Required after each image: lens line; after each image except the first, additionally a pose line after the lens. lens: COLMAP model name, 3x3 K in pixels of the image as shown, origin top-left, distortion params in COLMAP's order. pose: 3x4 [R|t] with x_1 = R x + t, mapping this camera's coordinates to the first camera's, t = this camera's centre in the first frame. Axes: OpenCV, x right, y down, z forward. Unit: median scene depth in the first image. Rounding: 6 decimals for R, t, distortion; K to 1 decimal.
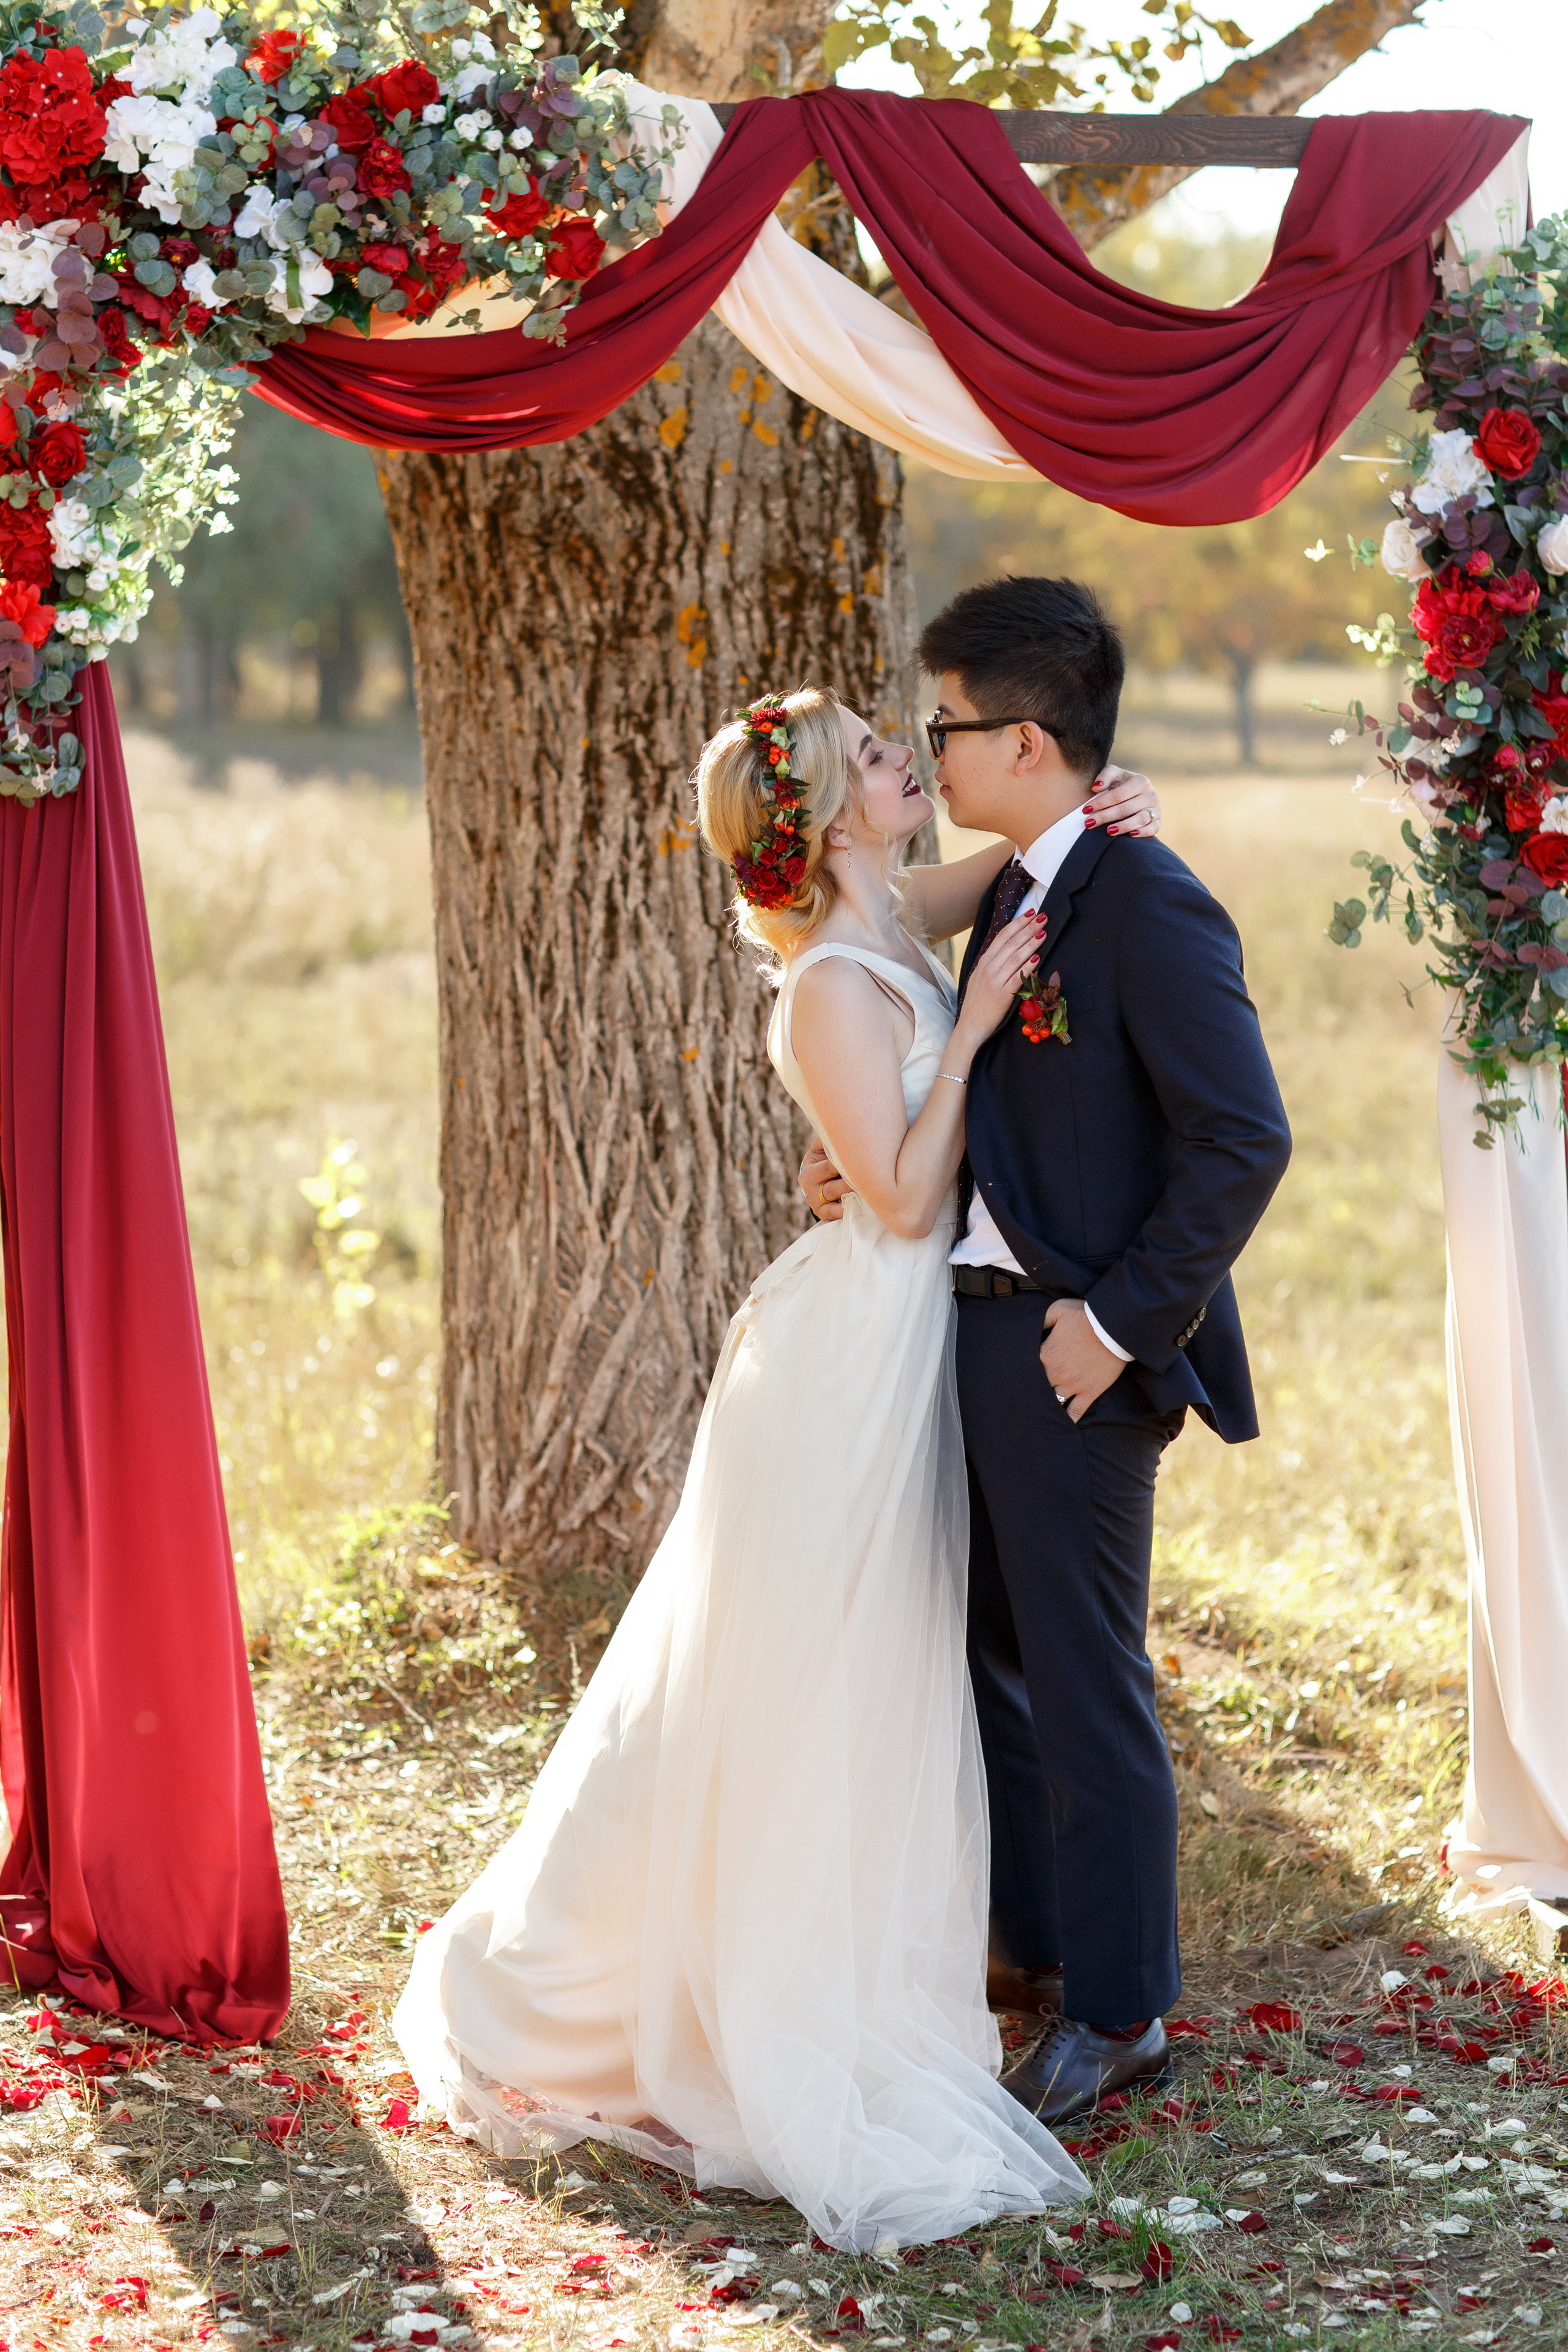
lens RADIAL K [[5804.5, 0, 784.0], [0, 5804.5, 1176.0], [0, 0, 1]] dist [-0.063955, -0.688657]
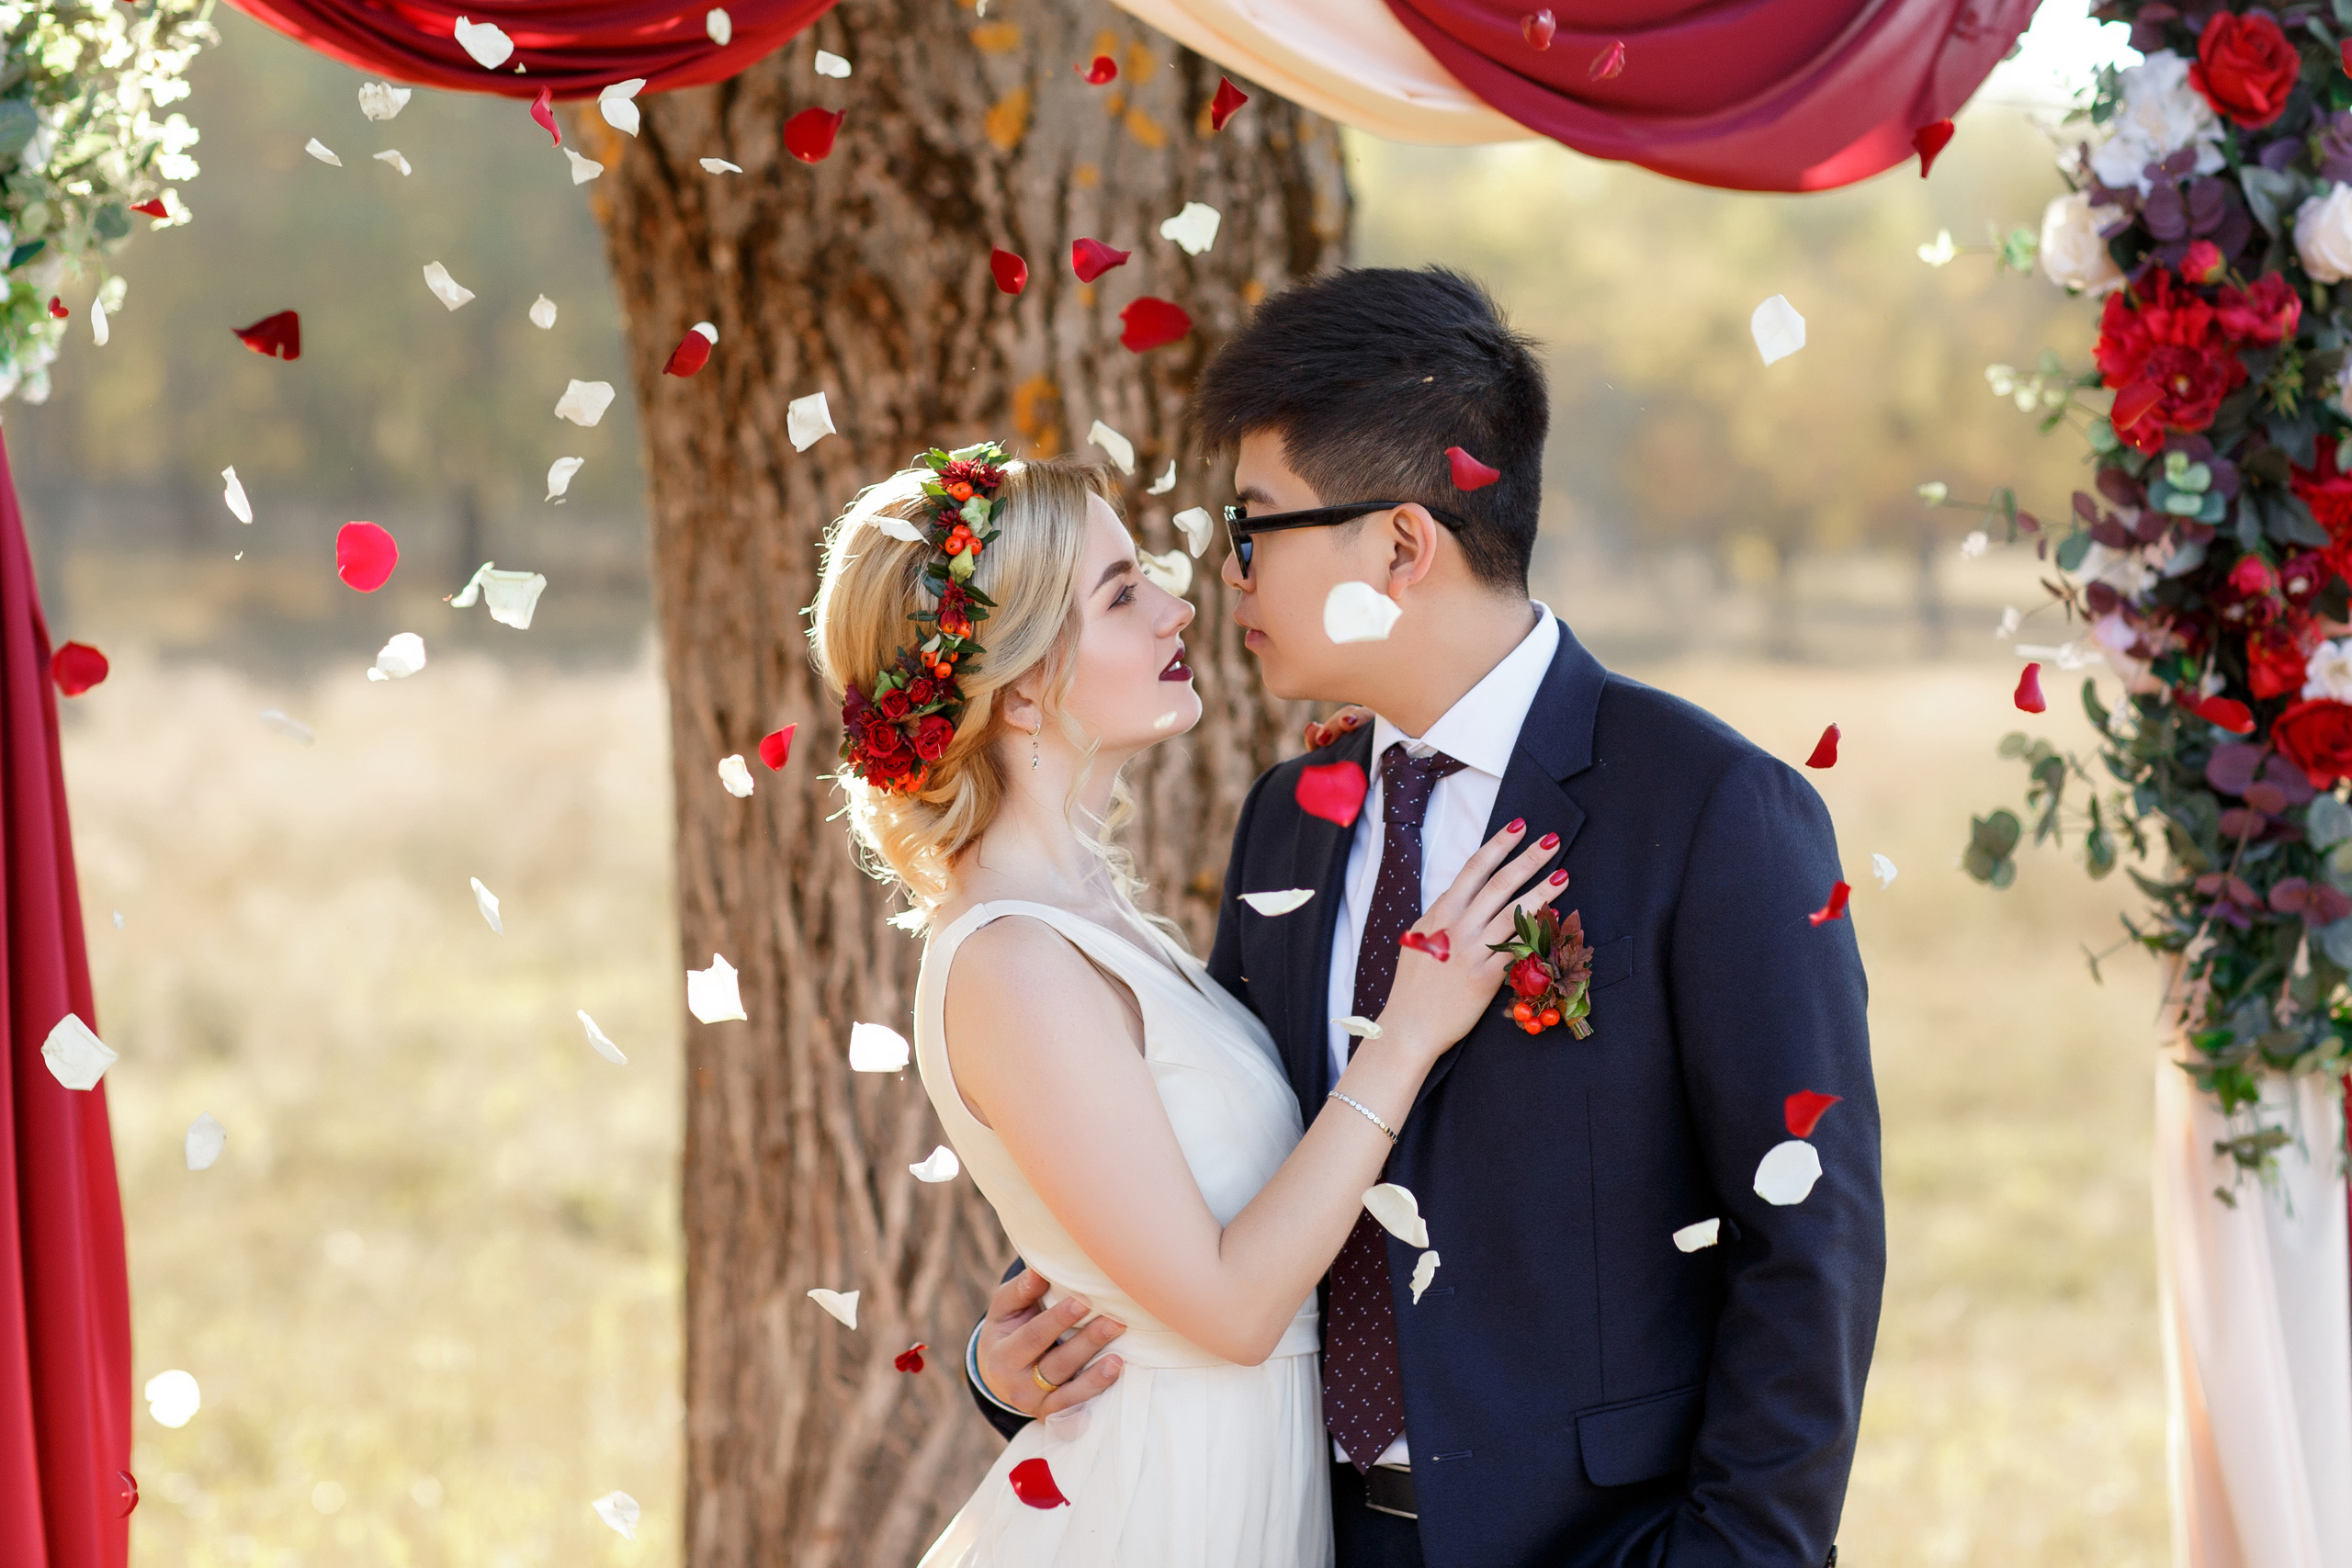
lens RADIAL K [[6003.3, 0, 1177.0], [0, 6003.3, 711.6], [0, 0, 1]] dist [-0.094318, -0.959296]
pose [[0.998853, -0.002430, -0.047818, 0.041320], [-0.000602, 0.997995, -0.063288, -0.017802], [0.047876, 0.063244, 0.996849, 0.362707]]
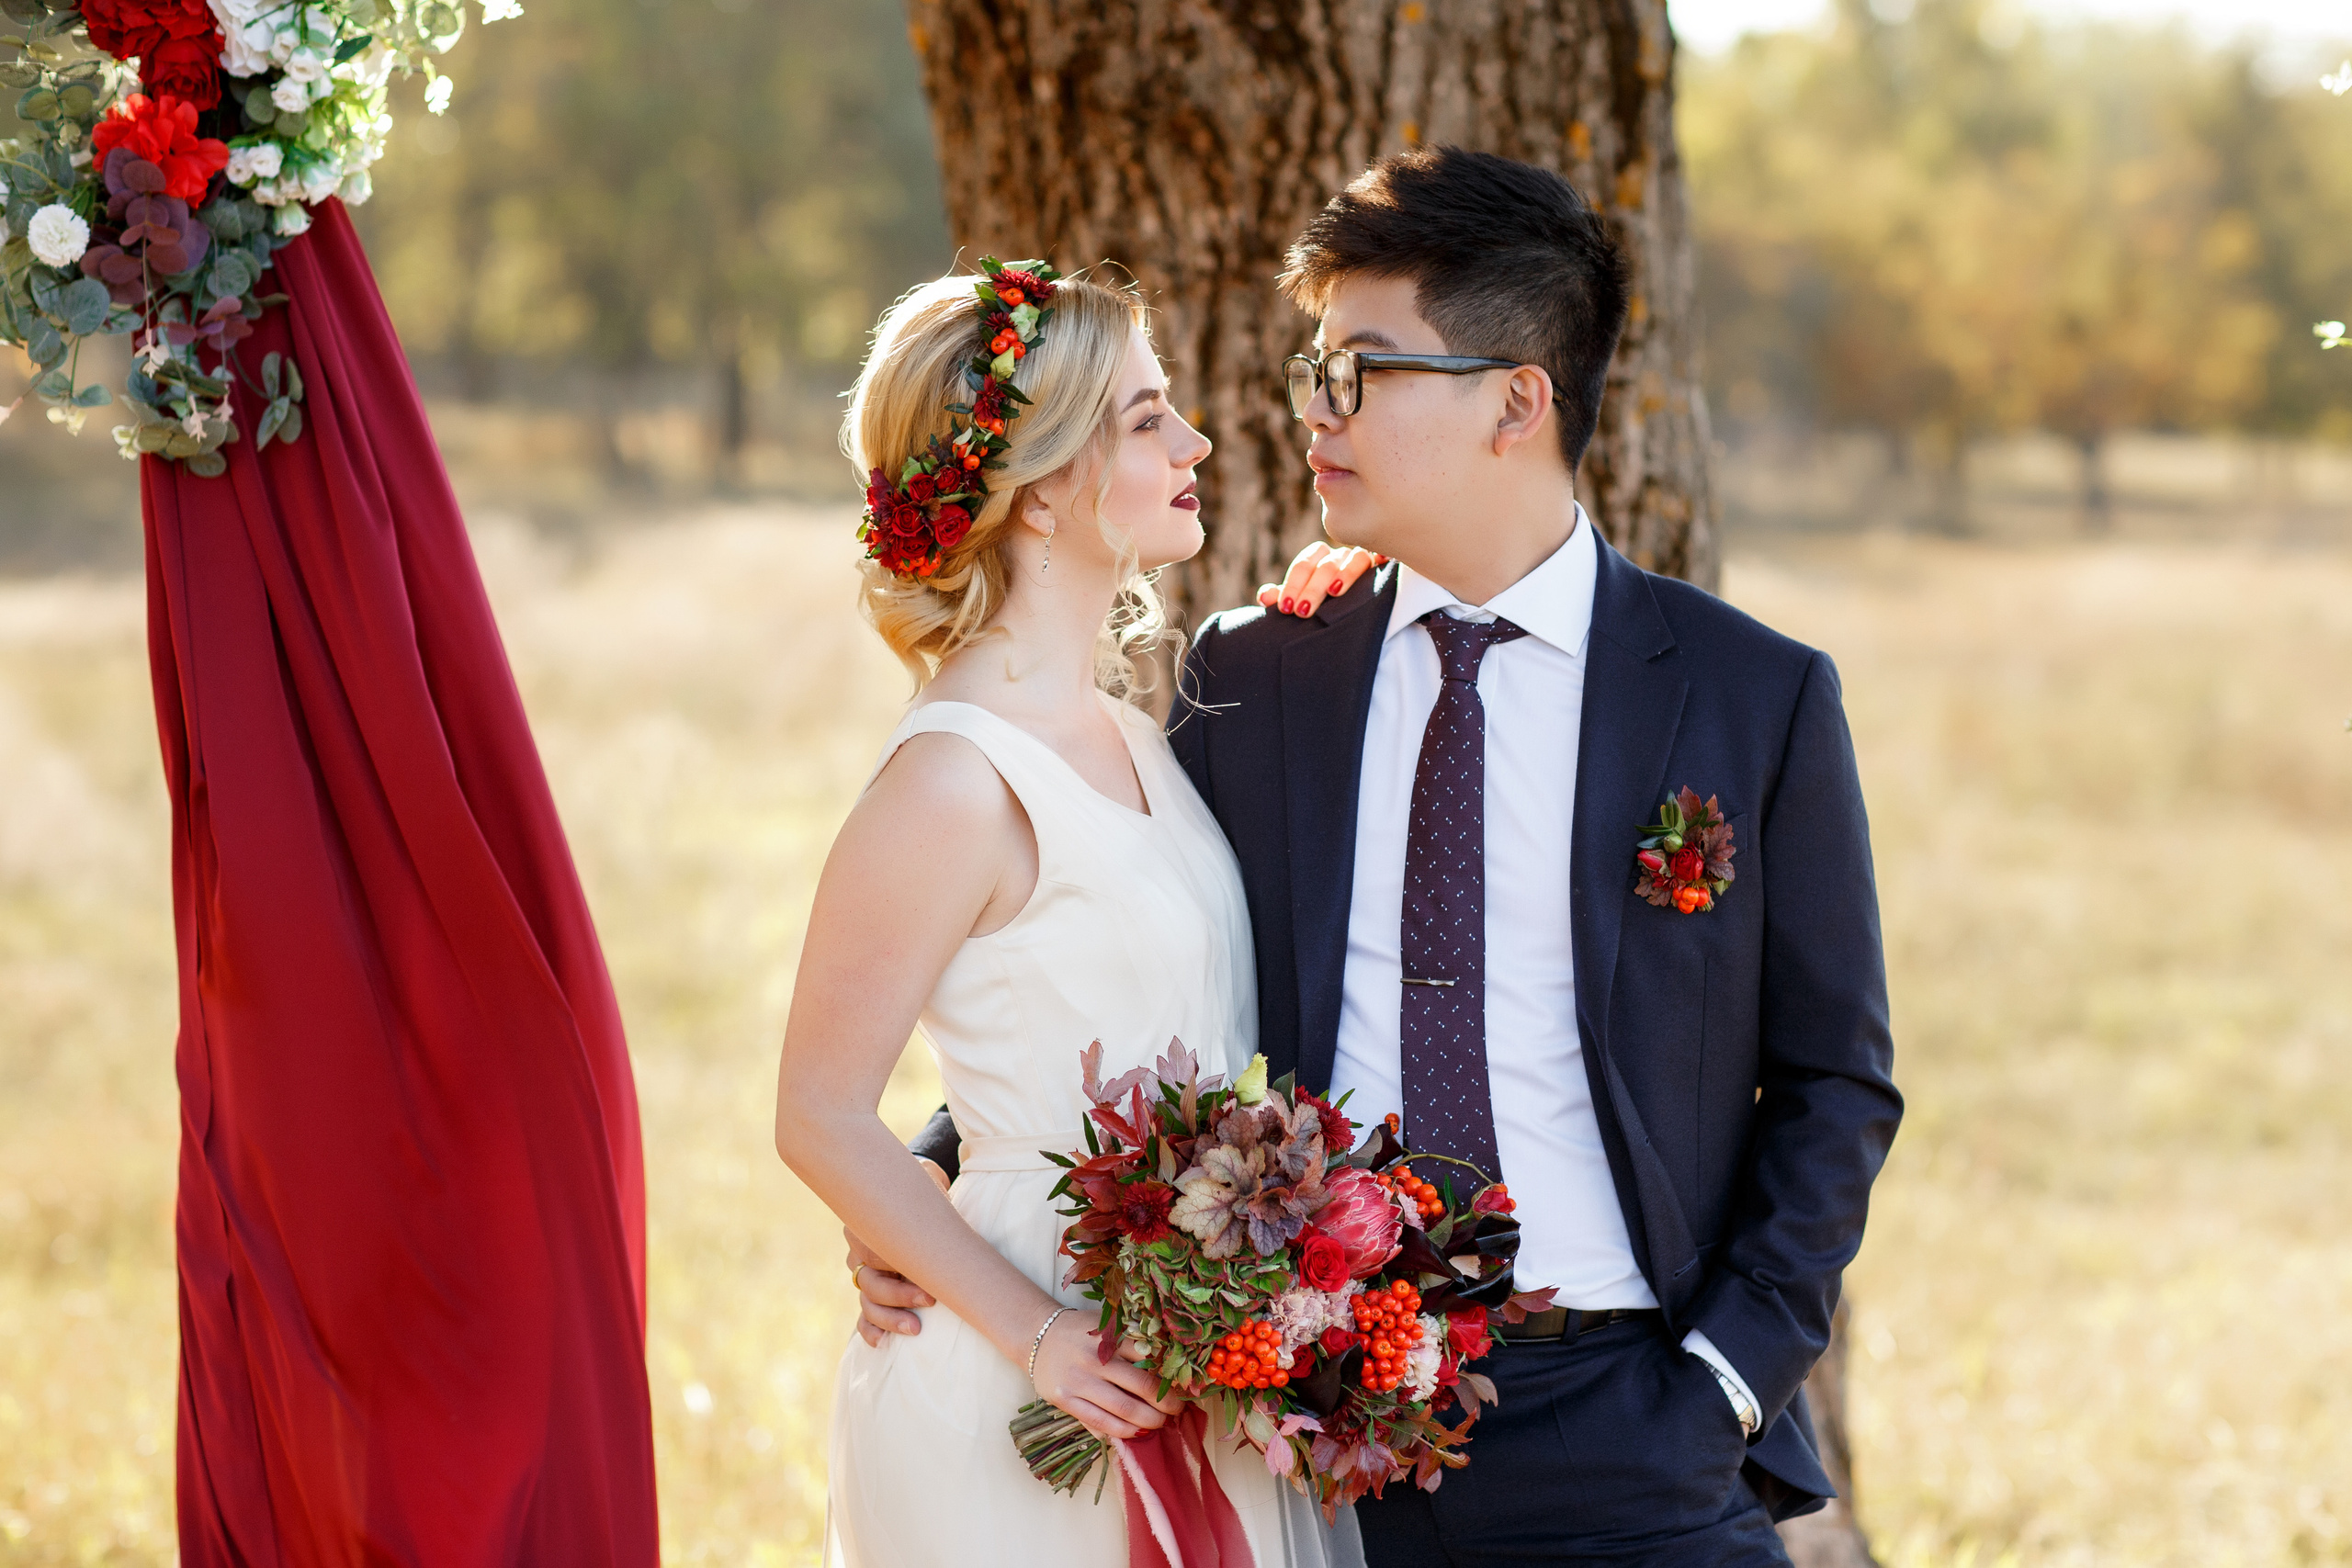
lens RADIAL K [[5554.9, 0, 1176.0], [0, 5554.9, 784.0], [0, 0, 1]] dist [-0.109556, -0.261363]
pose [[0.996436, 0.019292, -0.082118, 0.020807], [-0.021504, 0.999427, -0.026140, -0.018179], [0.081566, 0.027812, 0.996280, 0.431152]]
